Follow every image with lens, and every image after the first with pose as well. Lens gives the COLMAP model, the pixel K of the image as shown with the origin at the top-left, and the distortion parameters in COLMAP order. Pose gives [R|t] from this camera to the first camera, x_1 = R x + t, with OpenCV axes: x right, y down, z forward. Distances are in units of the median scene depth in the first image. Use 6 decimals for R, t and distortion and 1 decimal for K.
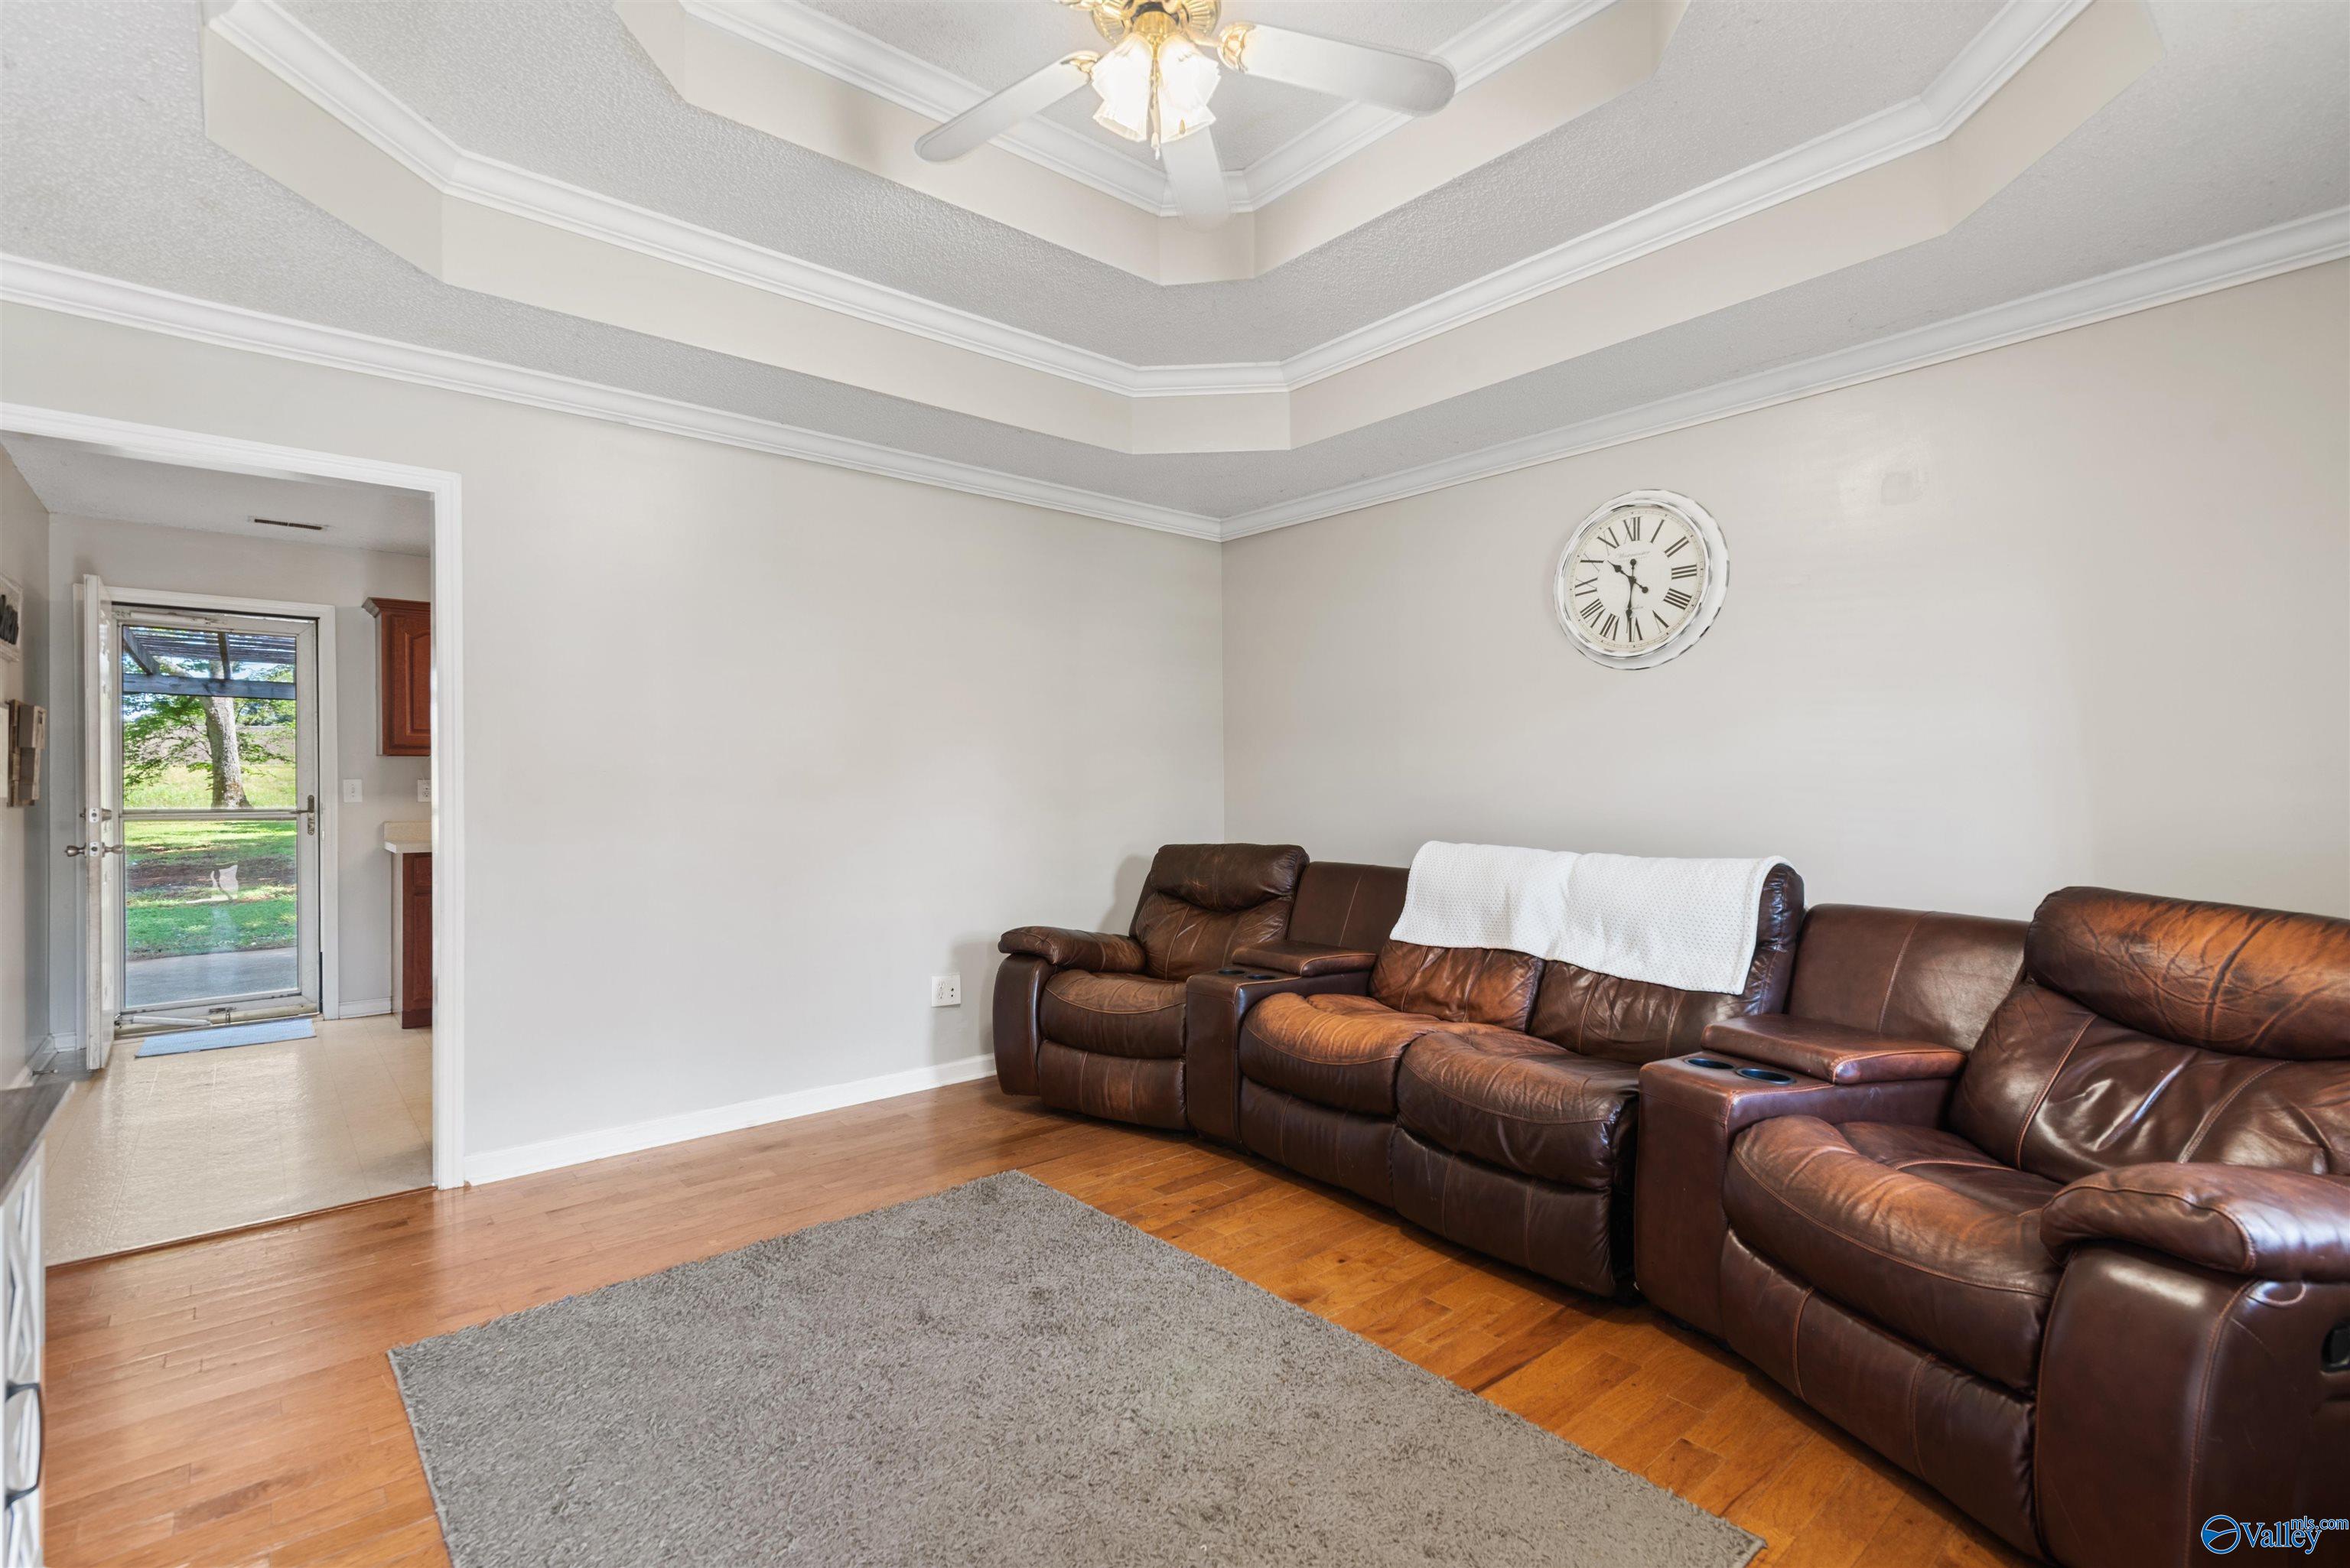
lens RADIAL K [[1071.3, 0, 1159.2], [0, 1071.3, 788.5], [0, 0, 1]] dist [0.003760, 0.000565]
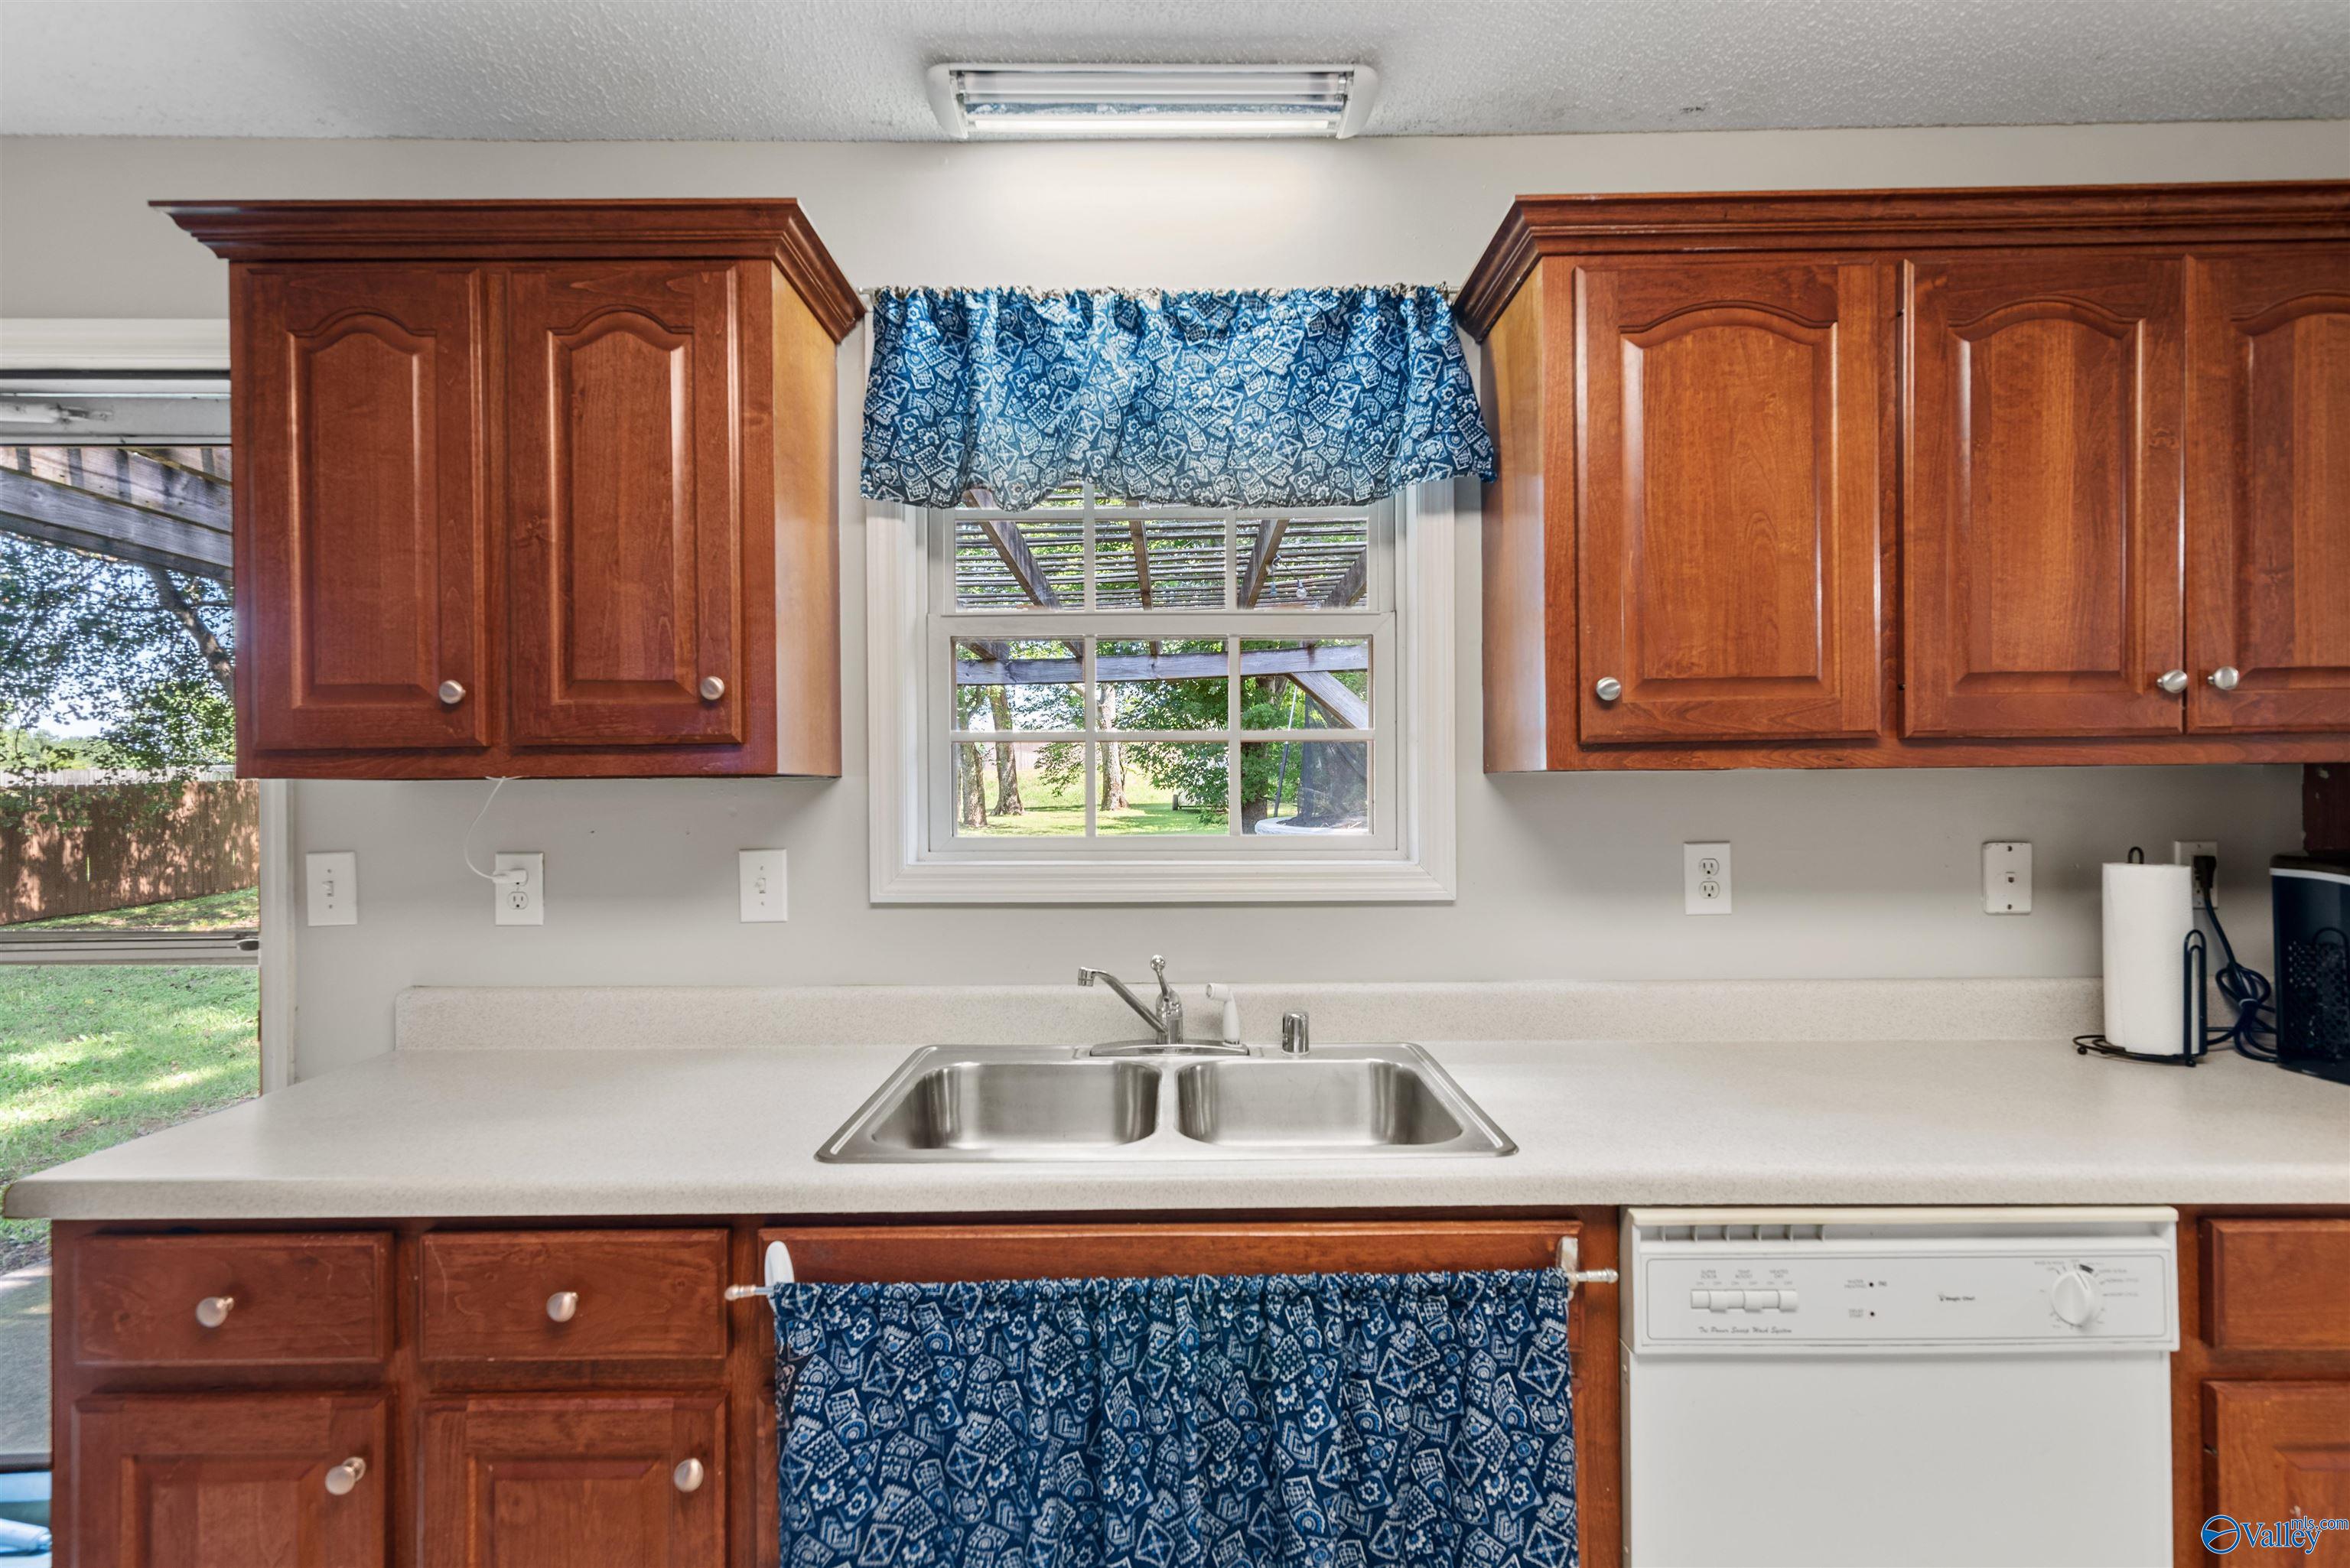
lens RADIAL K [[1071.3, 0, 1175.4], [0, 1071.3, 790.8], [0, 0, 1]] dist [0.003760, 0.000565]
pose [[0.762882, 0.002437, -0.646533, -0.051086], [0.003599, 0.999961, 0.008015, -0.004311], [0.646528, -0.008441, 0.762844, 0.134712]]
